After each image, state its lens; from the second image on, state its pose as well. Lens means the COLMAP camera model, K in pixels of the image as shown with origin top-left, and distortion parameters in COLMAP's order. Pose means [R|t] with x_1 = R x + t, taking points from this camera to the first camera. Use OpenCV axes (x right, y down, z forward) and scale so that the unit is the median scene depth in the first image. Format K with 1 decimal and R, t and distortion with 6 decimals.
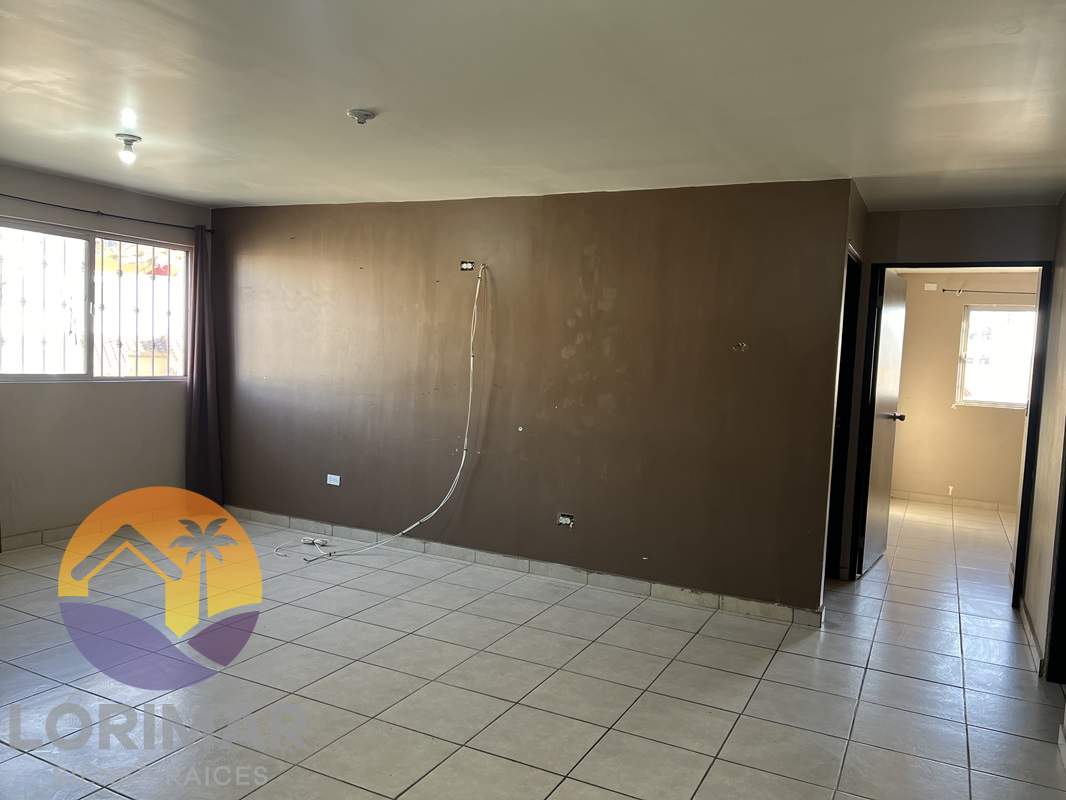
lens RADIAL K [[807.1, 0, 536.2], [0, 807.1, 406.2], [0, 0, 1]] dist [0.001954, -0.003691]
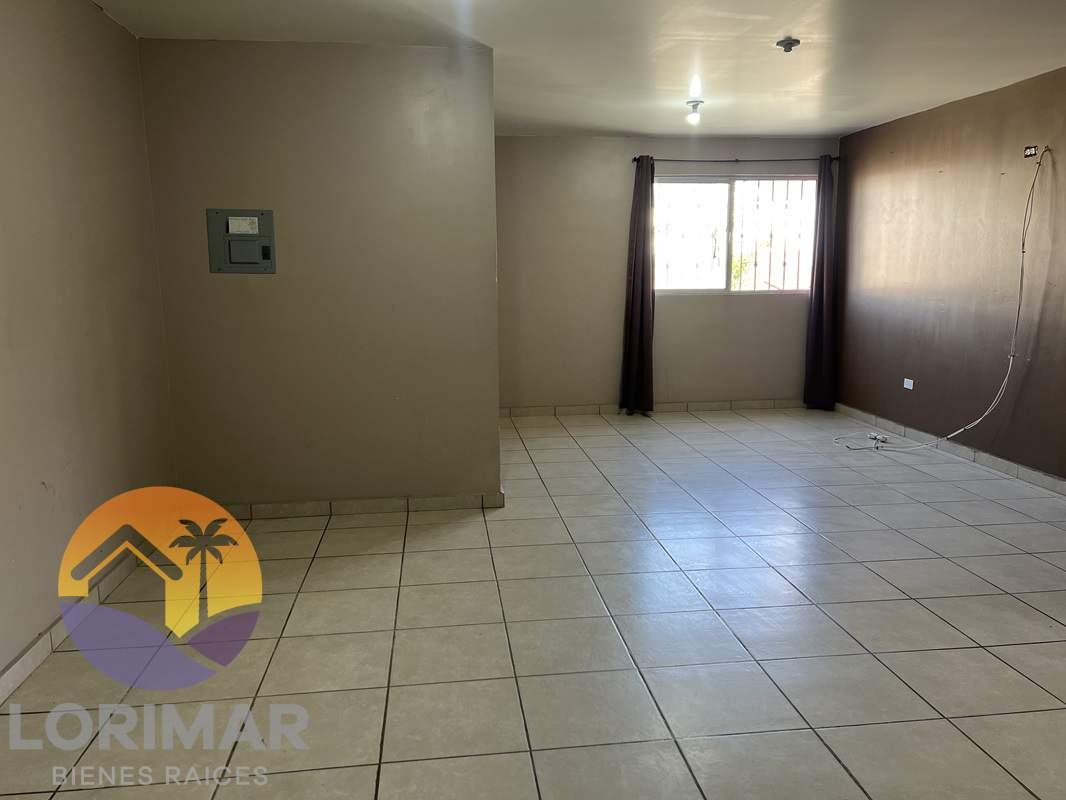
lens RADIAL K [[799.4, 0, 533.5], [0, 799.4, 423.2], [0, 0, 1]] dist [0.009514, 0.001358]
pose [[0.532713, 0.105821, -0.839654, 0.381605], [-0.022313, 0.993563, 0.111062, 0.038960], [0.846002, -0.040429, 0.531645, 0.034772]]
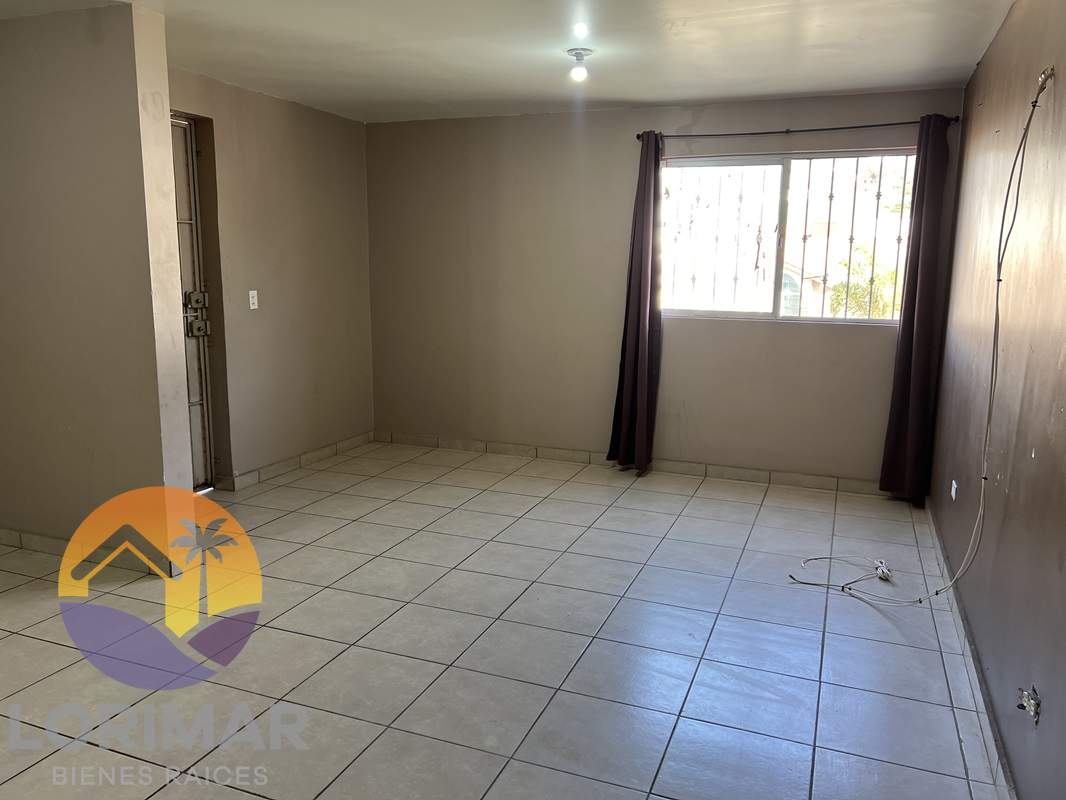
lens RADIAL K [[809.7, 0, 538.0], [0, 809.7, 391.2], [0, 0, 1]] dist [0.040673, 0.002008]
pose [[0.088020, 0.109181, -0.990117, 0.344696], [-0.081195, 0.991454, 0.102110, -0.023431], [0.992804, 0.071405, 0.096132, 0.635108]]
